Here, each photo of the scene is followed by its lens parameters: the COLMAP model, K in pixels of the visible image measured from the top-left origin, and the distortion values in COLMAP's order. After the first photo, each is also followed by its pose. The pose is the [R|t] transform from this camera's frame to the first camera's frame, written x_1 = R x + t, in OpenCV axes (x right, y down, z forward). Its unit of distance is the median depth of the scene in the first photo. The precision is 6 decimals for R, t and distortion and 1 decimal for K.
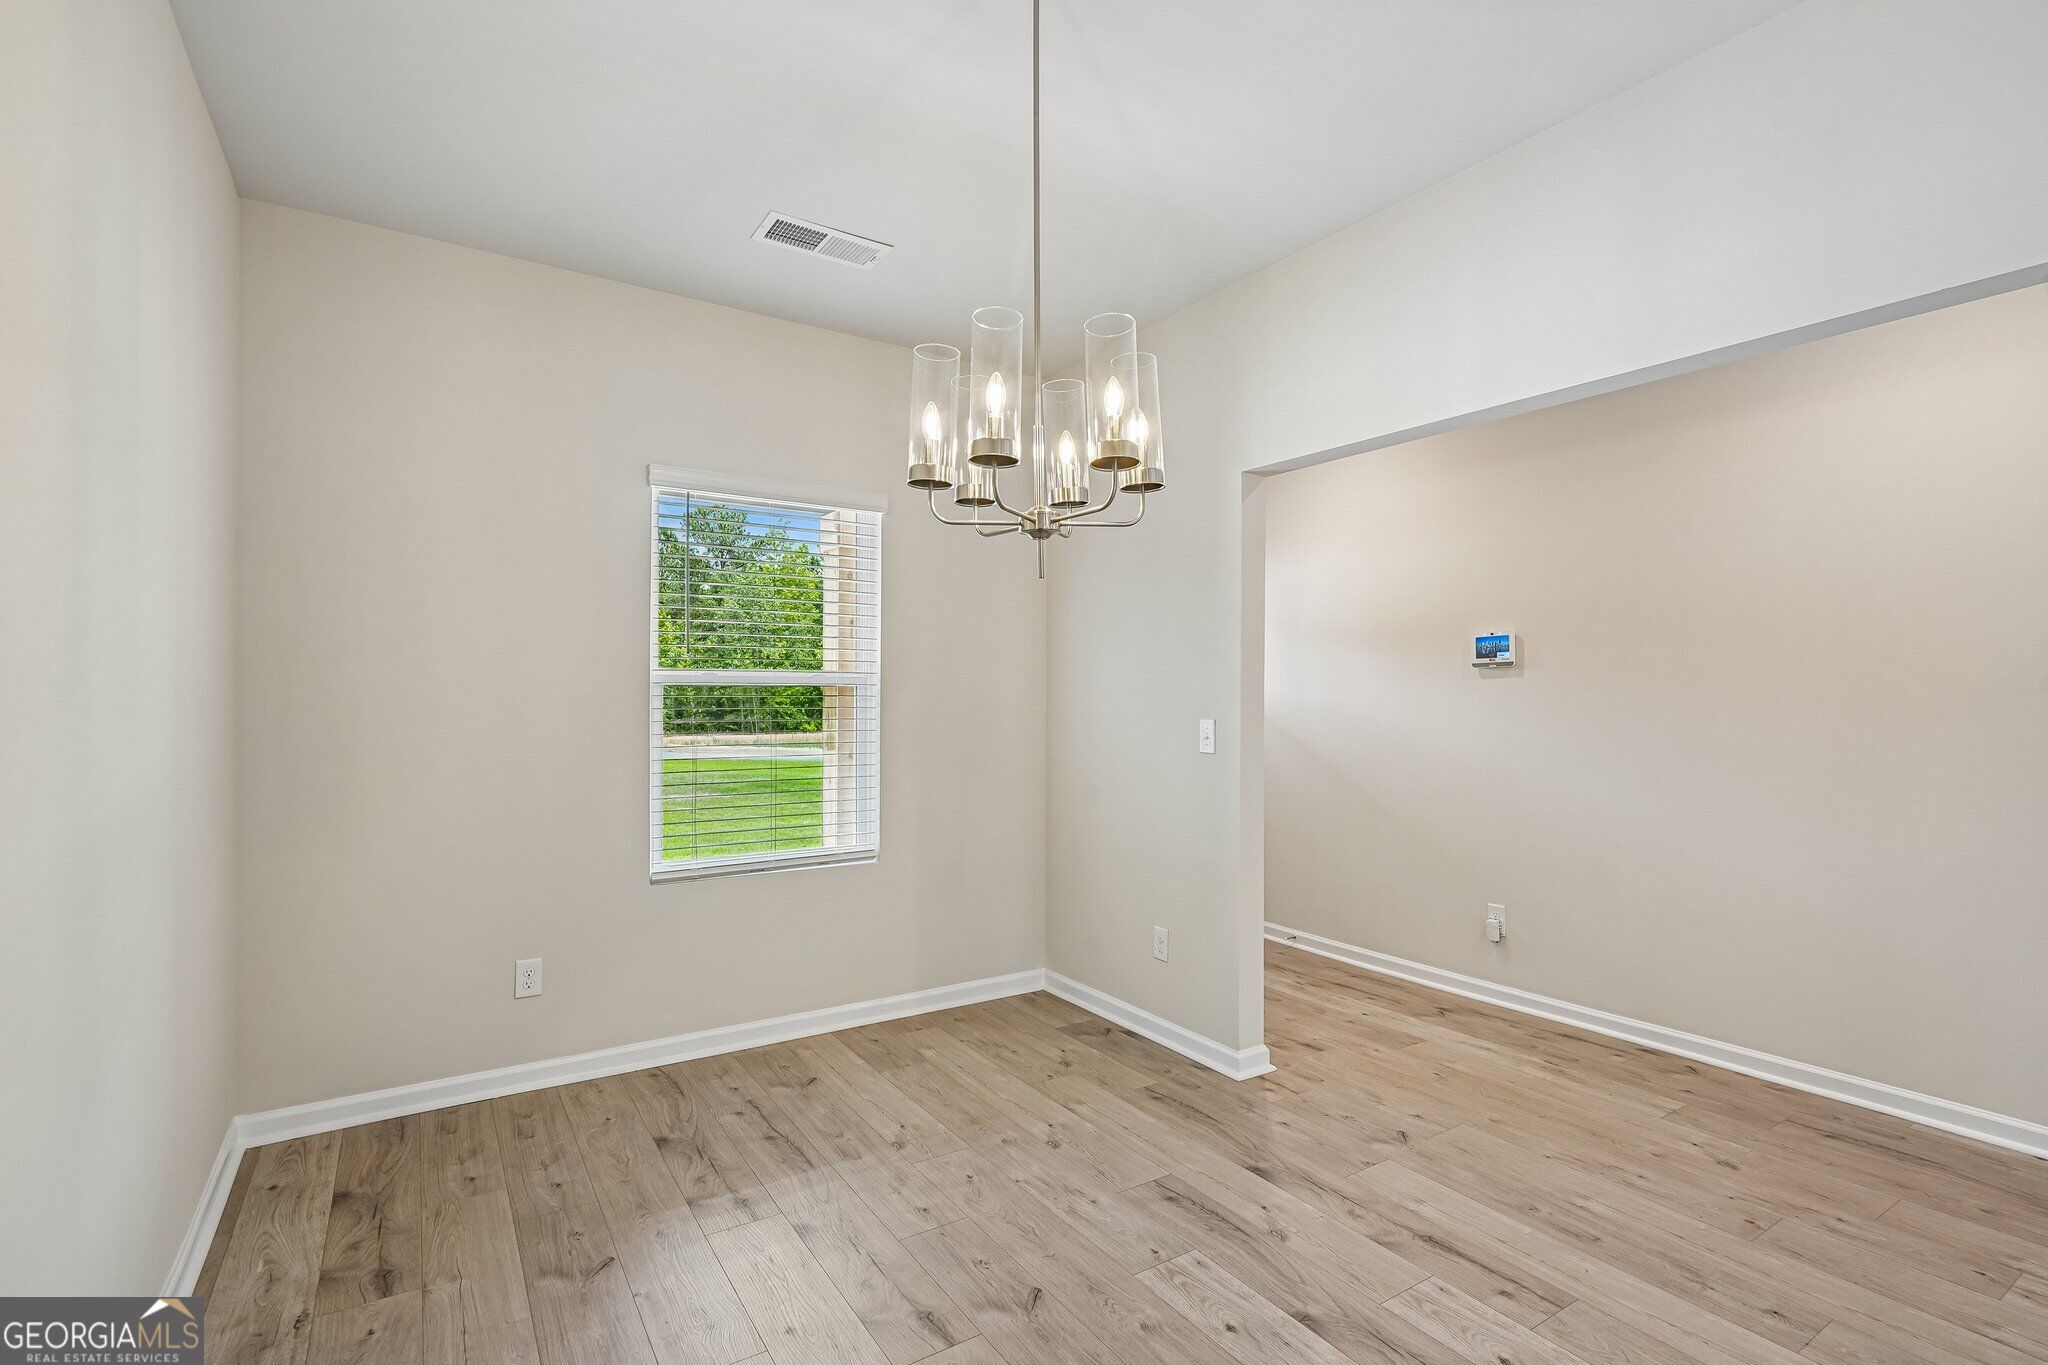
lens RADIAL K [[958.2, 0, 1027.8], [0, 958.2, 702.3], [0, 0, 1]] dist [-0.004792, 0.003403]
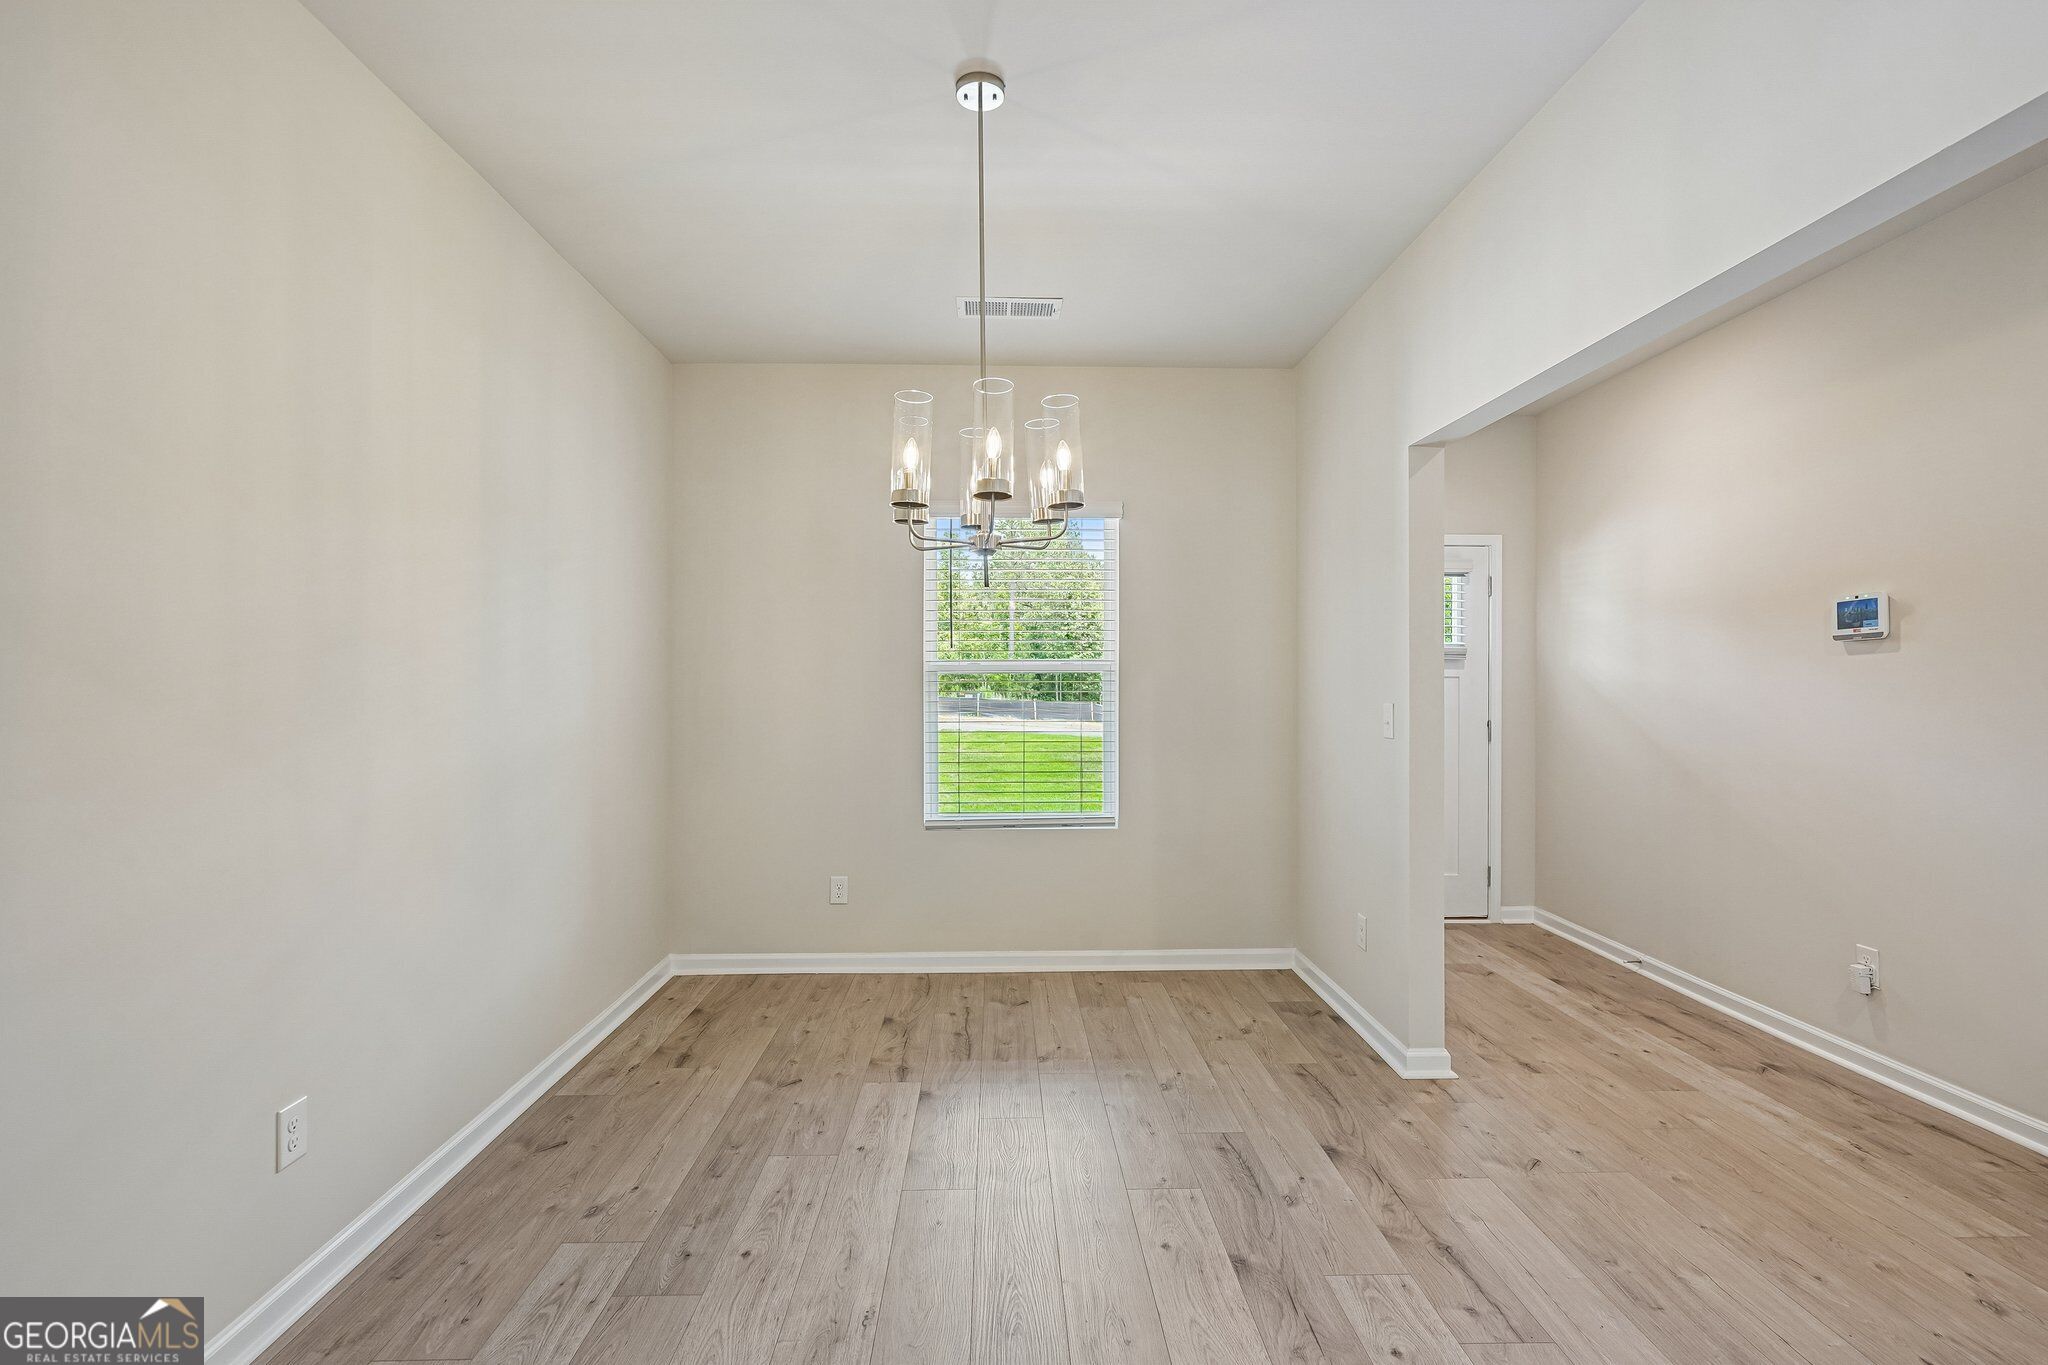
lens RADIAL K [[958.2, 0, 1011.6], [0, 958.2, 670.1], [0, 0, 1]] dist [-0.004792, 0.003403]
pose [[0.849853, -0.011961, -0.526884, 0.399278], [0.002101, 0.999811, -0.019310, 0.002208], [0.527015, 0.015304, 0.849718, -0.032501]]
